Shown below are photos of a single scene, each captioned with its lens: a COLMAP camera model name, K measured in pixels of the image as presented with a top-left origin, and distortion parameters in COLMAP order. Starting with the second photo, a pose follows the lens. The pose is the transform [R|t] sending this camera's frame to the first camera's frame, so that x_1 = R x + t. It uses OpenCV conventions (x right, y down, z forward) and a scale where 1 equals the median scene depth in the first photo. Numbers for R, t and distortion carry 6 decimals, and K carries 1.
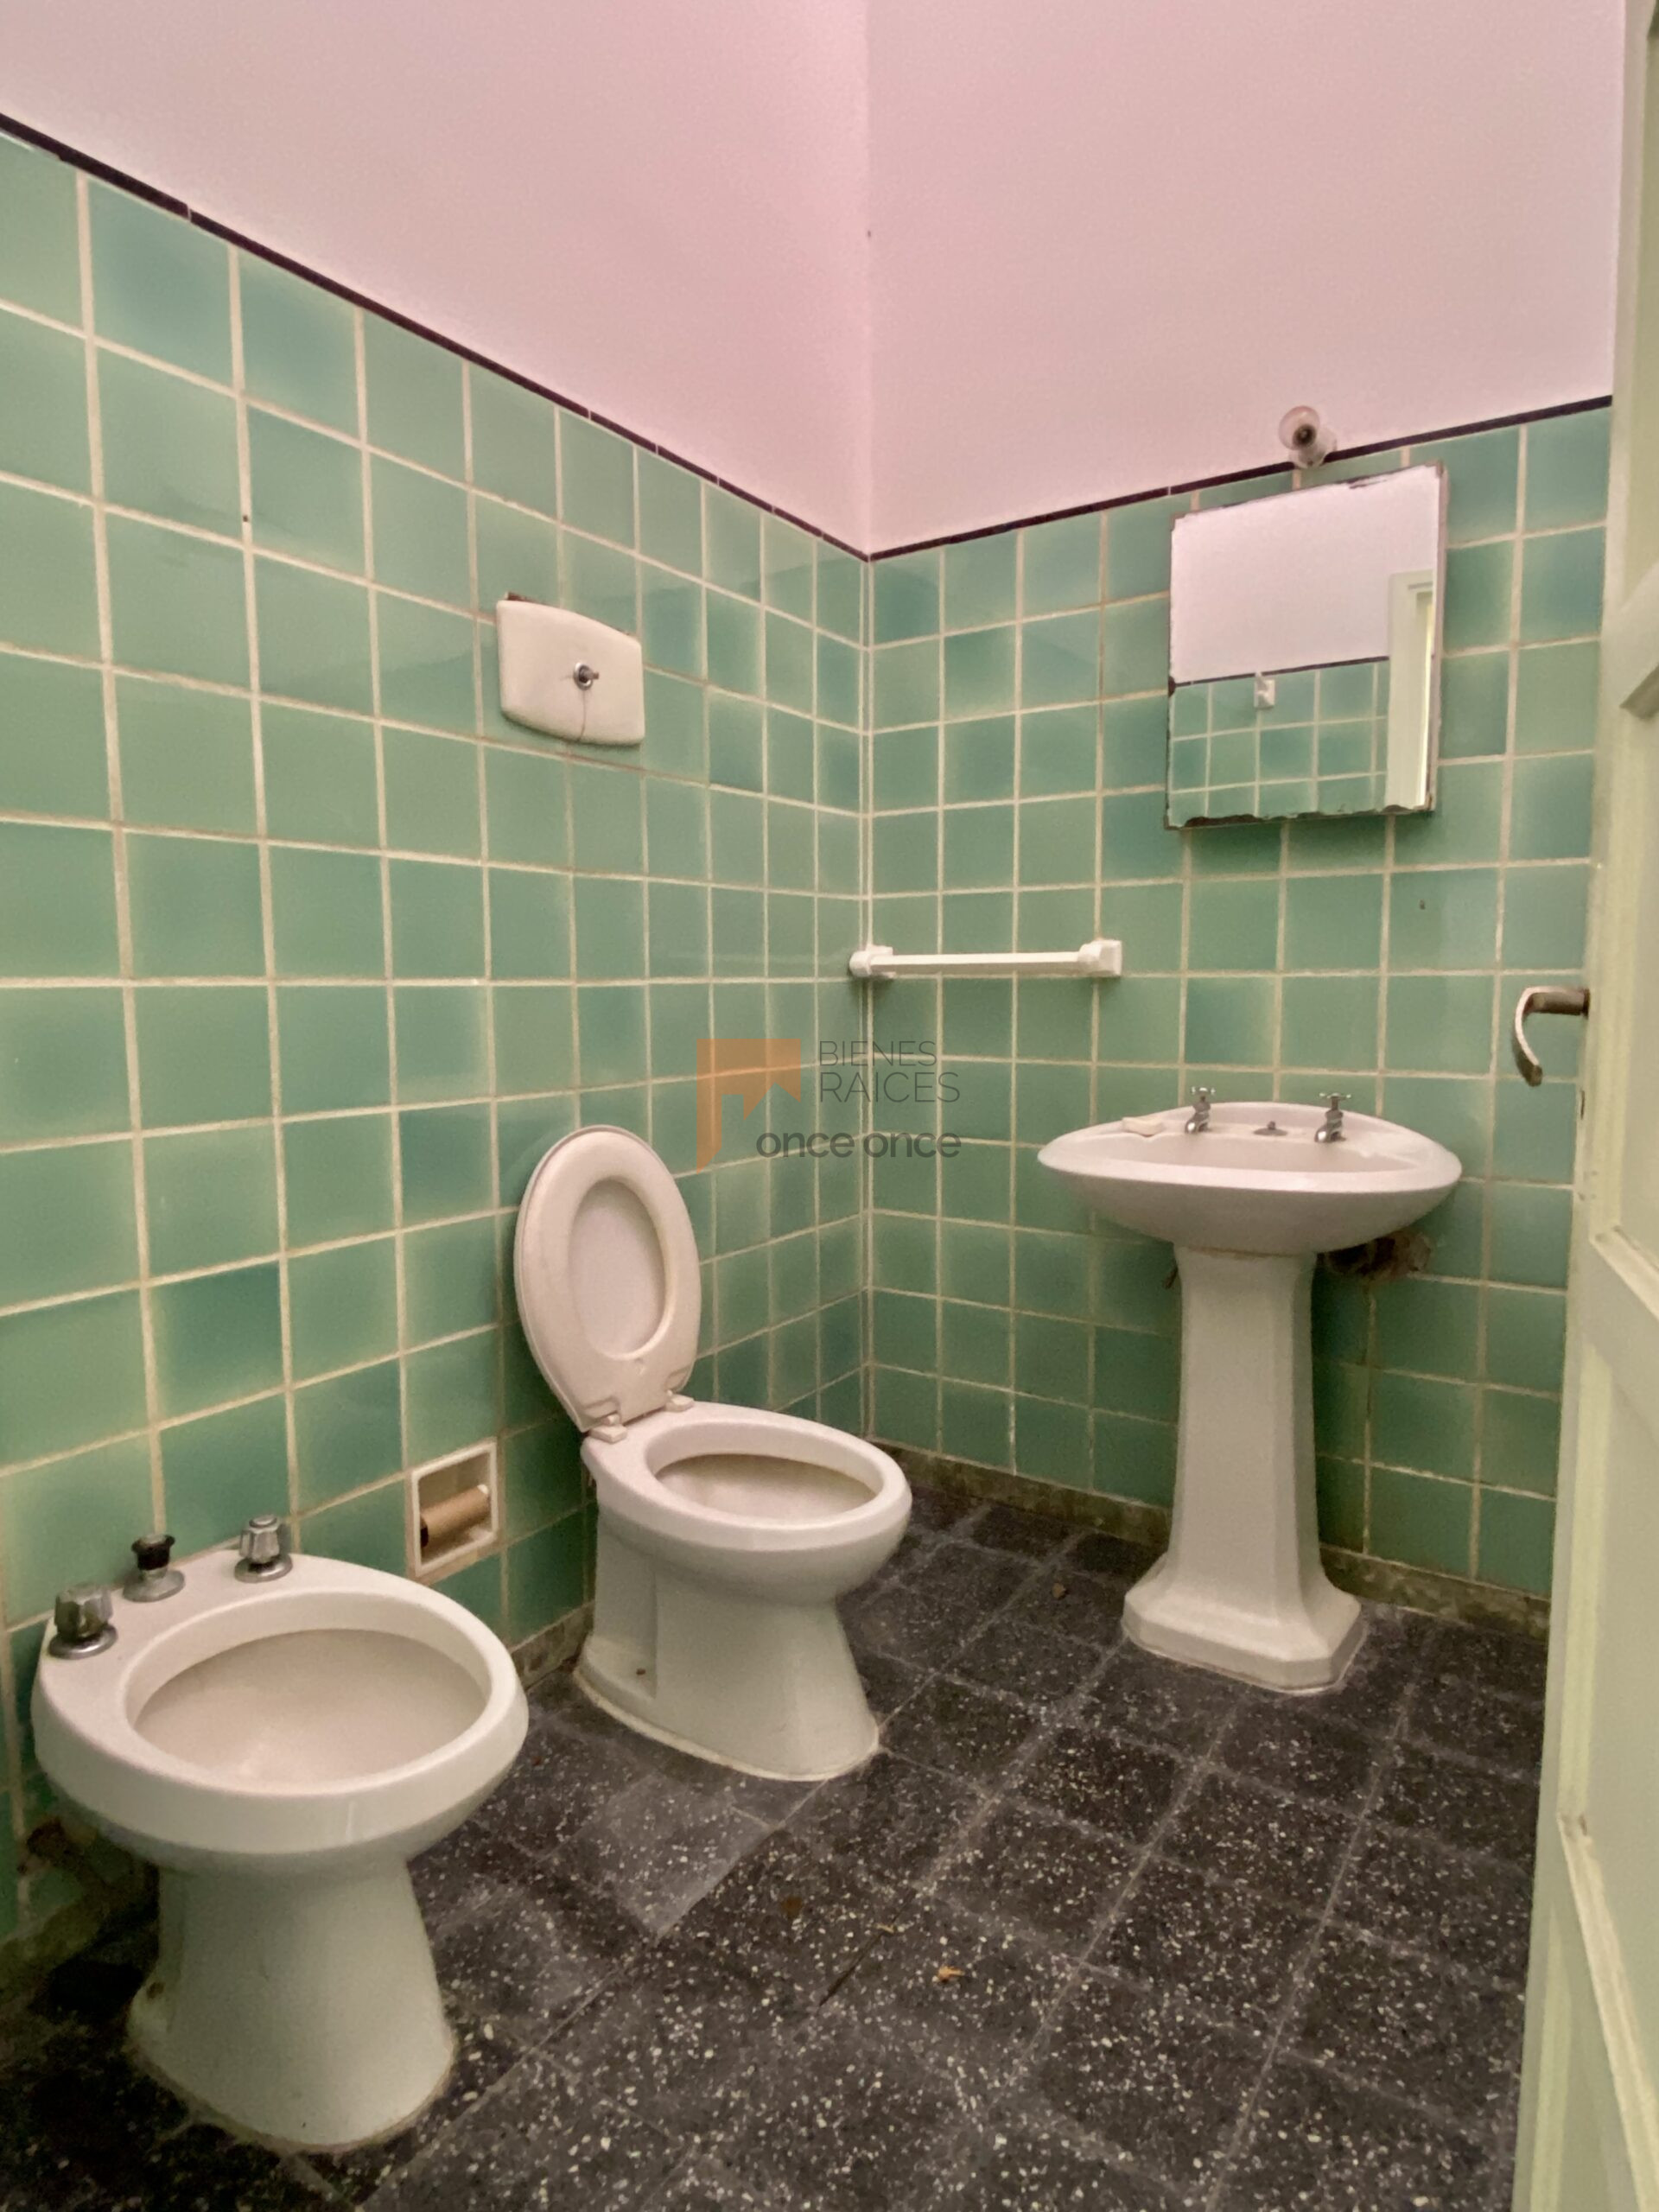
lens RADIAL K [[1291.8, 0, 831.4], [0, 1291.8, 1108.5], [0, 0, 1]] dist [0.020786, -0.014161]
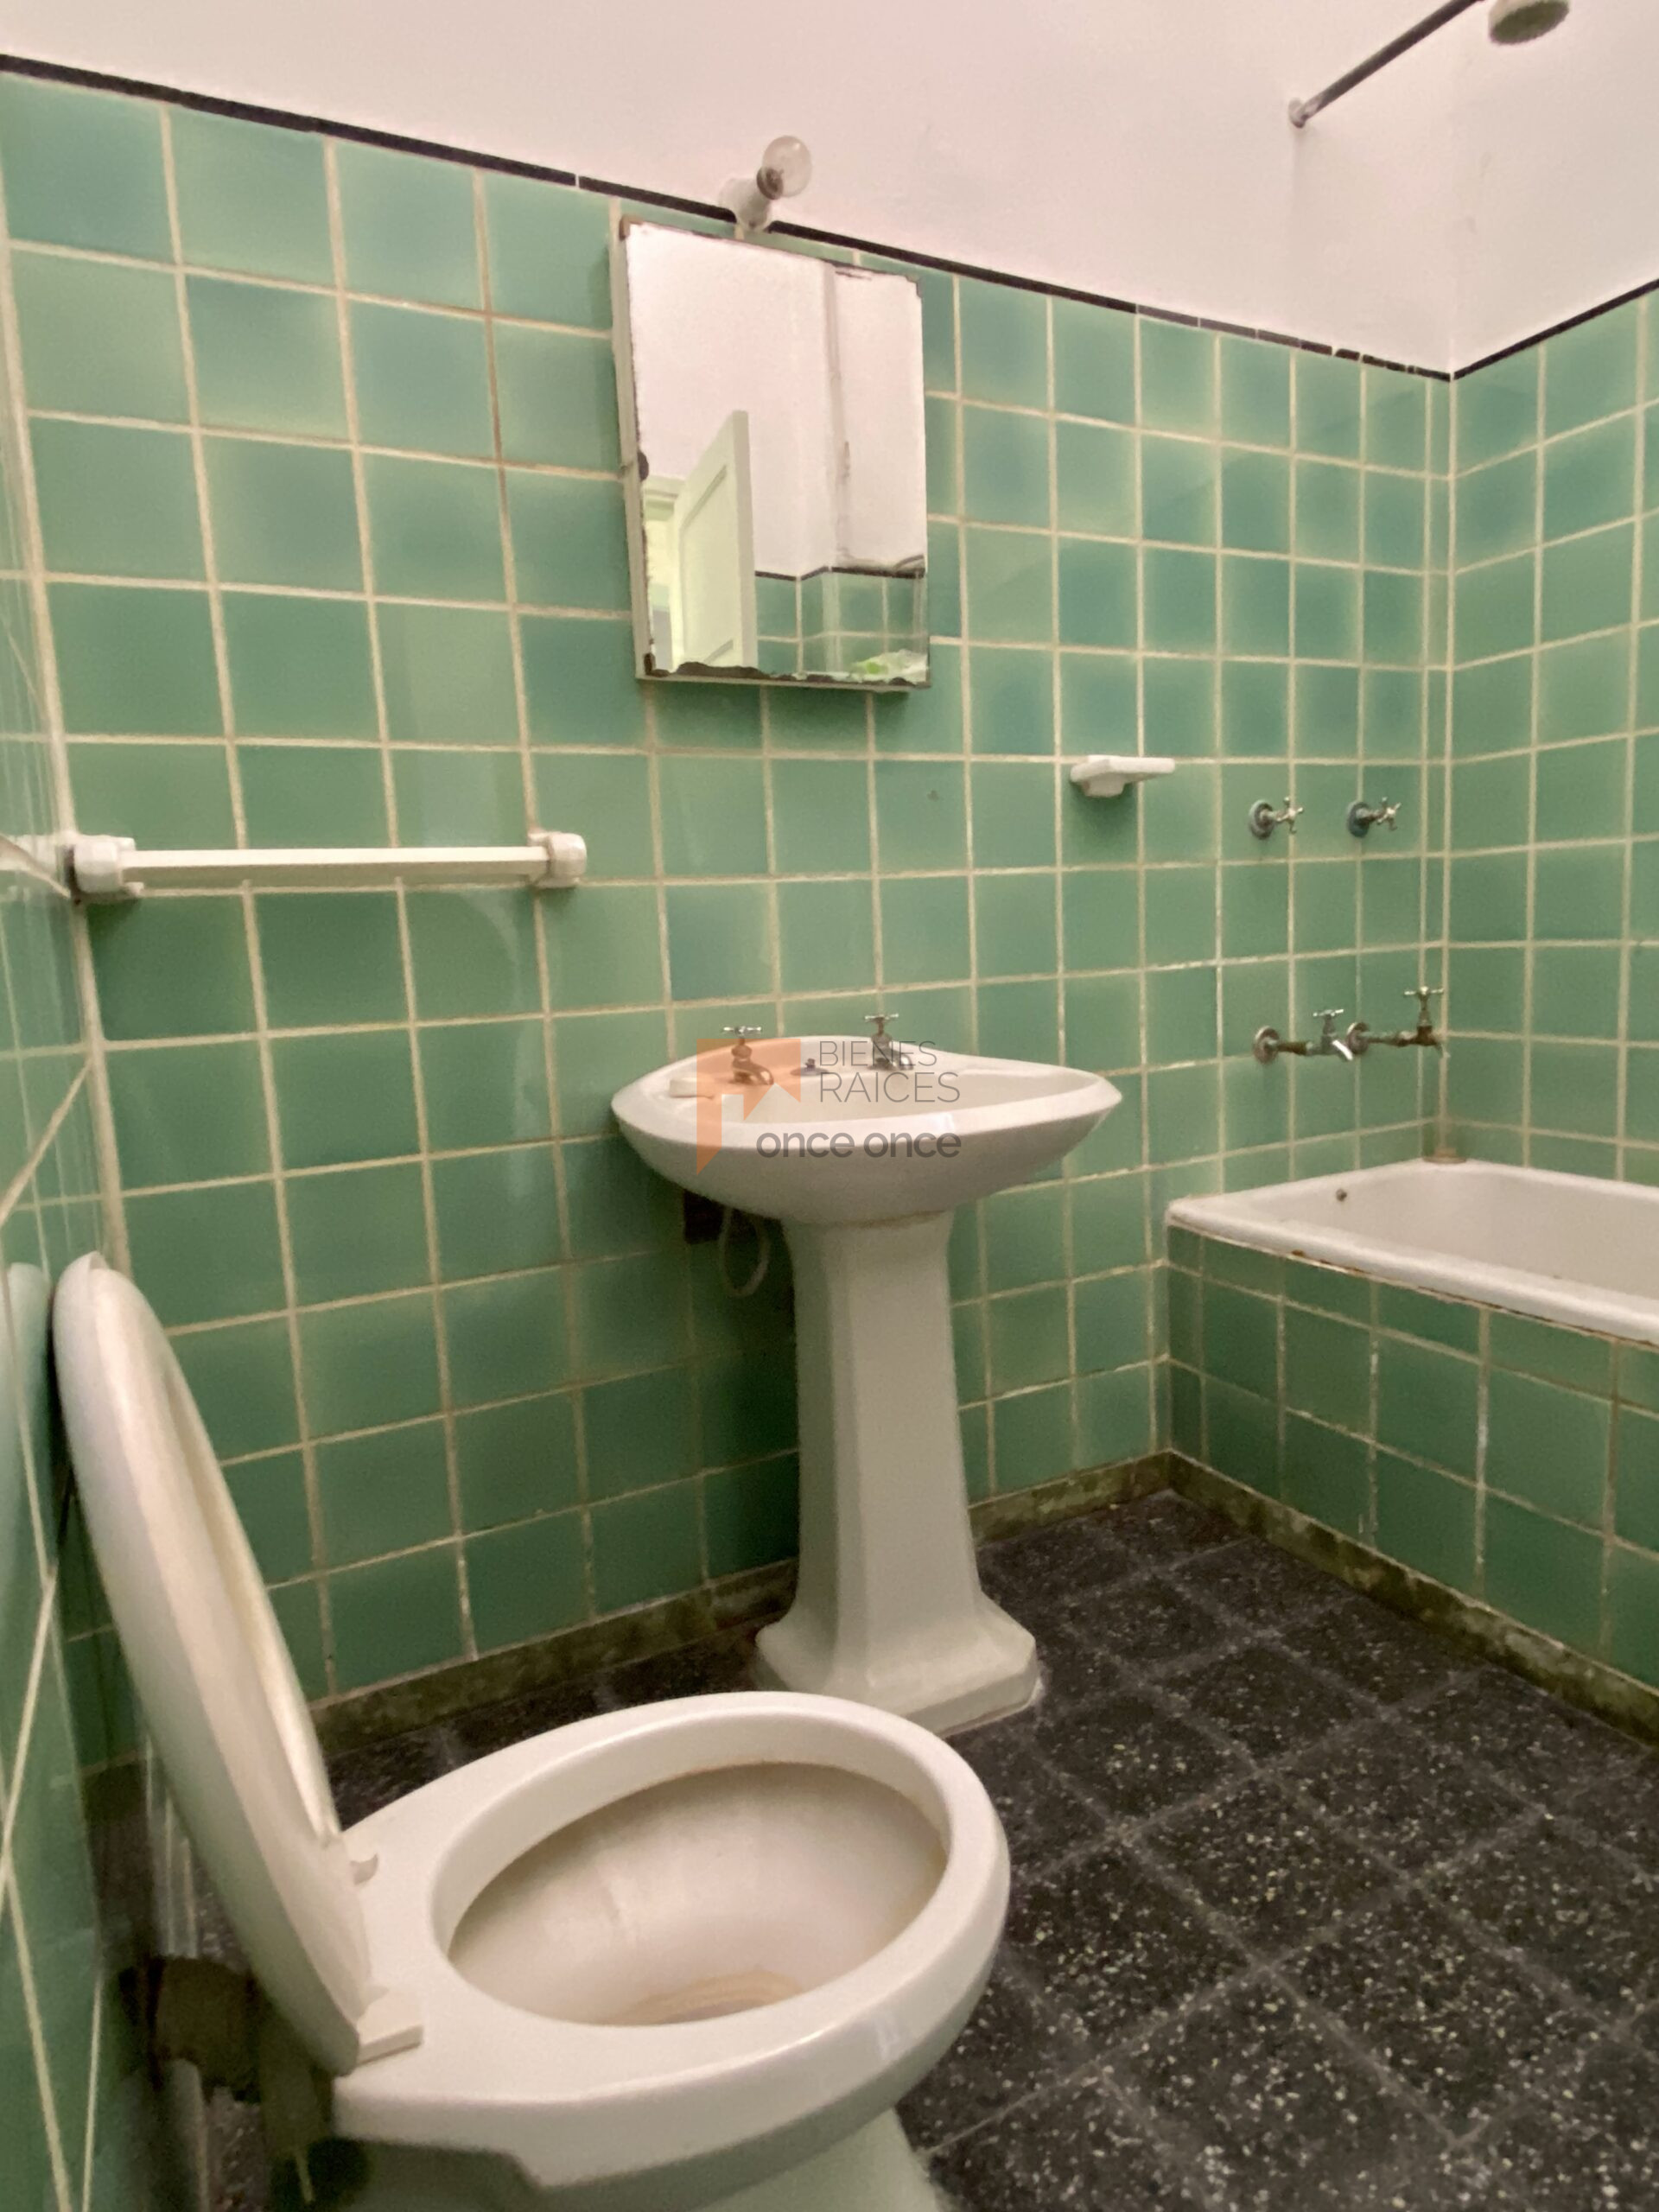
lens RADIAL K [[1291.8, 0, 836.0], [0, 1291.8, 1104.8], [0, 0, 1]] dist [0.020786, -0.014161]
pose [[0.470726, -0.137125, 0.871558, -0.357953], [0.130054, 0.987841, 0.085178, -0.028677], [-0.872642, 0.073254, 0.482836, 0.594873]]
